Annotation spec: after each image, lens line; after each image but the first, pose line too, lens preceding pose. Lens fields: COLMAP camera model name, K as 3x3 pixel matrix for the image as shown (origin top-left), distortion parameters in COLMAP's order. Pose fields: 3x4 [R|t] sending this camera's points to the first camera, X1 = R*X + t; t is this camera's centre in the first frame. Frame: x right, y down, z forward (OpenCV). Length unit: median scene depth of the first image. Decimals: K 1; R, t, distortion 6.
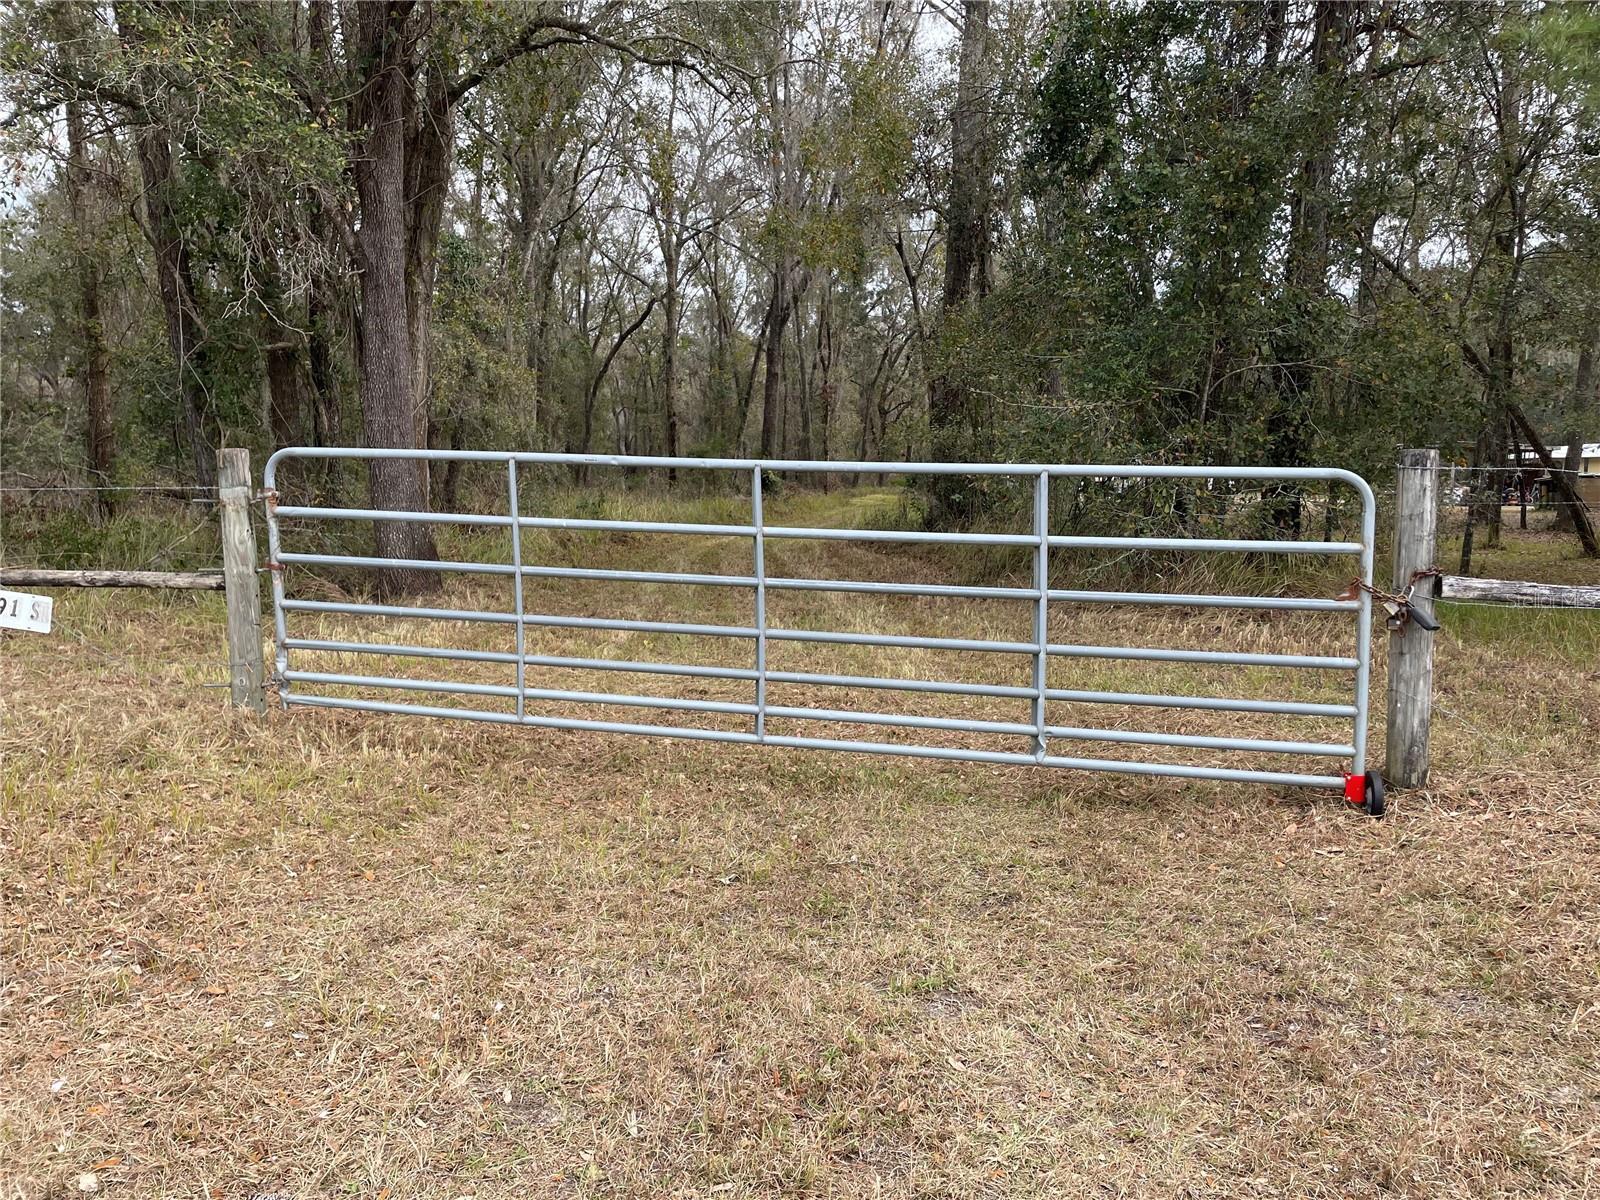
lens RADIAL K [[1224.4, 0, 800.0], [0, 1224.4, 600.0], [0, 0, 1]] dist [0.110563, -0.200215]
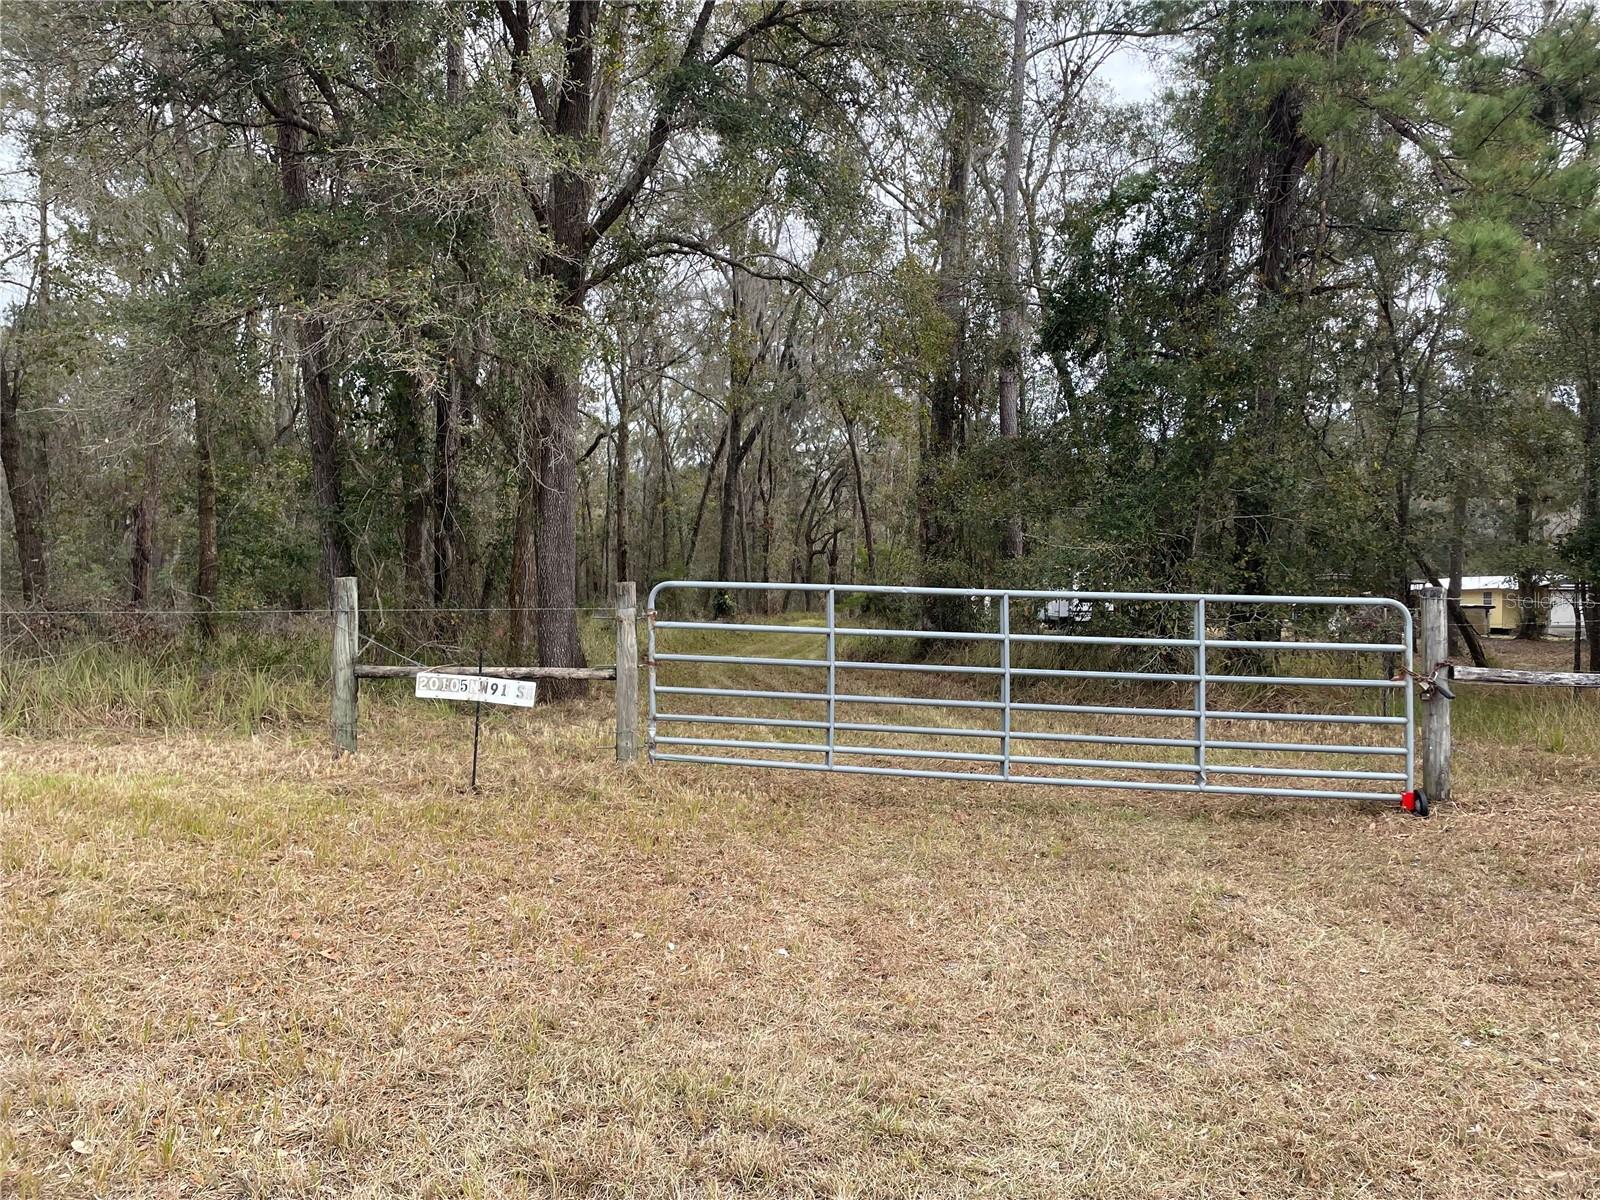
lens RADIAL K [[1224.4, 0, 800.0], [0, 1224.4, 600.0], [0, 0, 1]] dist [0.110563, -0.200215]
pose [[0.997176, 0.003940, 0.074996, -0.385291], [0.003793, 0.994705, -0.102697, 0.050447], [-0.075003, 0.102692, 0.991881, -0.463313]]
